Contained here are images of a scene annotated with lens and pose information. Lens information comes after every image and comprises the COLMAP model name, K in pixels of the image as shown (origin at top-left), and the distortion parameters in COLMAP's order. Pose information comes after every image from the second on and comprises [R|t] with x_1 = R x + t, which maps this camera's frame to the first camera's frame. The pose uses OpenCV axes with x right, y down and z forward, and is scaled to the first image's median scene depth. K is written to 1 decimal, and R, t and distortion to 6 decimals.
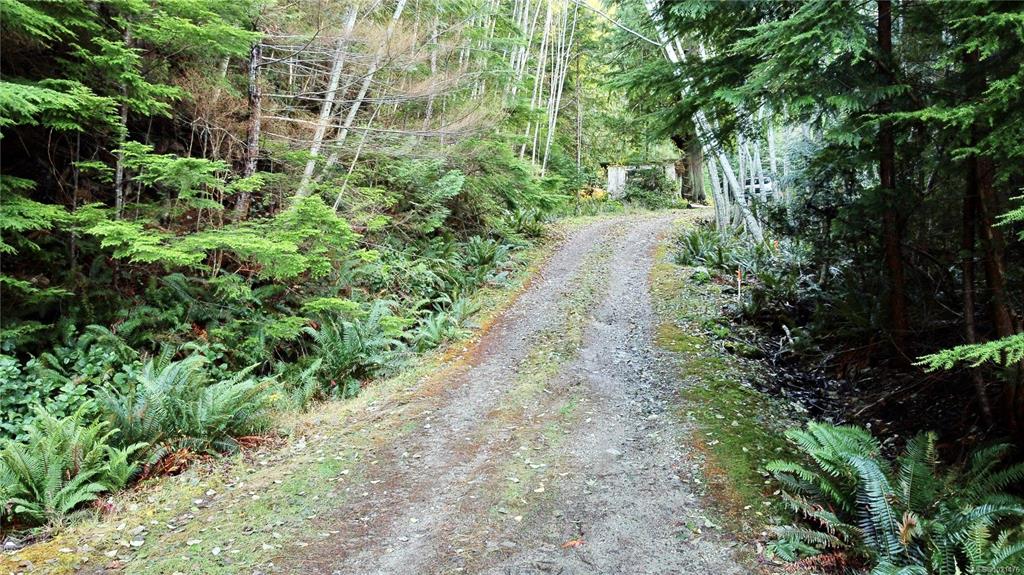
lens RADIAL K [[763.0, 0, 511.9], [0, 763.0, 288.7], [0, 0, 1]] dist [-0.004688, -0.016446]
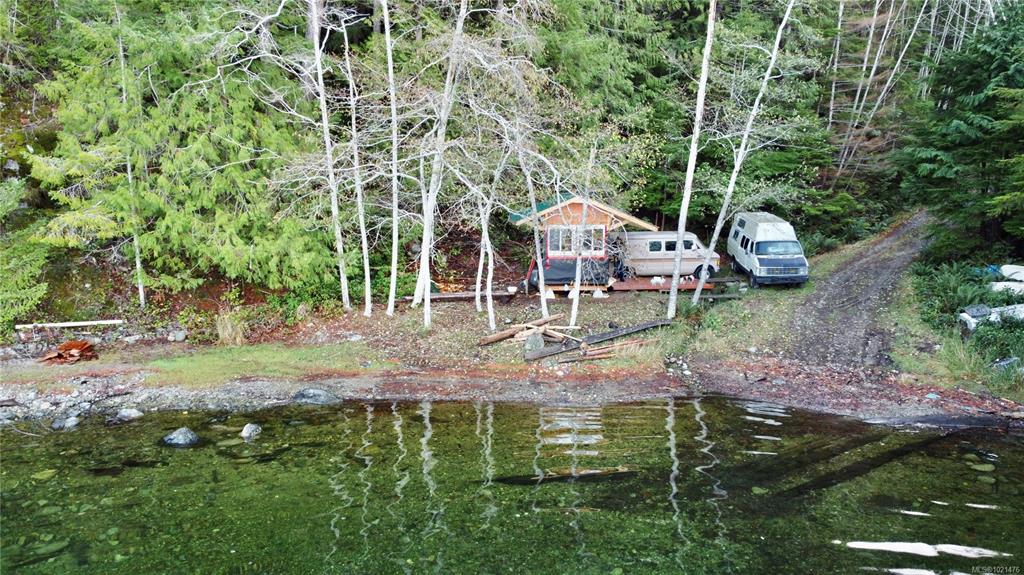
lens RADIAL K [[763.0, 0, 512.2], [0, 763.0, 288.2], [0, 0, 1]] dist [-0.004688, -0.016446]
pose [[0.826030, 0.072805, -0.558905, 0.566484], [0.021042, 0.986947, 0.159663, -0.308491], [0.563234, -0.143647, 0.813716, -3.301787]]
